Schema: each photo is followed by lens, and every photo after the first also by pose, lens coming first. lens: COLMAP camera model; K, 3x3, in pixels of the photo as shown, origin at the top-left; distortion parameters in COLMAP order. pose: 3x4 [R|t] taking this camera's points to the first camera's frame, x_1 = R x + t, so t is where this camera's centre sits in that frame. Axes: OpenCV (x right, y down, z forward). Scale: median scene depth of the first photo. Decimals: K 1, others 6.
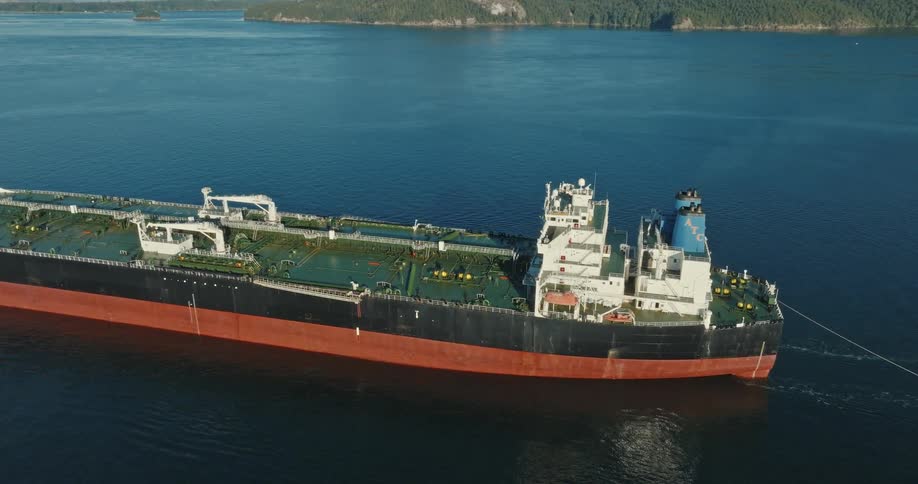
lens RADIAL K [[645.6, 0, 459.0], [0, 645.6, 242.0], [0, 0, 1]] dist [0.010362, 0.007286]
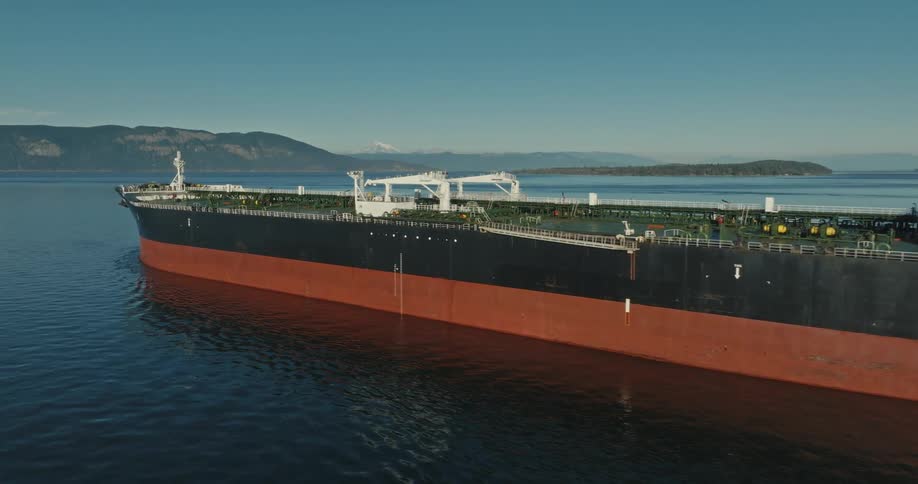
lens RADIAL K [[645.6, 0, 459.0], [0, 645.6, 242.0], [0, 0, 1]] dist [0.010362, 0.007286]
pose [[0.928270, 0.034838, -0.370272, -0.080520], [-0.125191, 0.966771, -0.222891, 0.238930], [0.350204, 0.253258, 0.901786, 0.374174]]
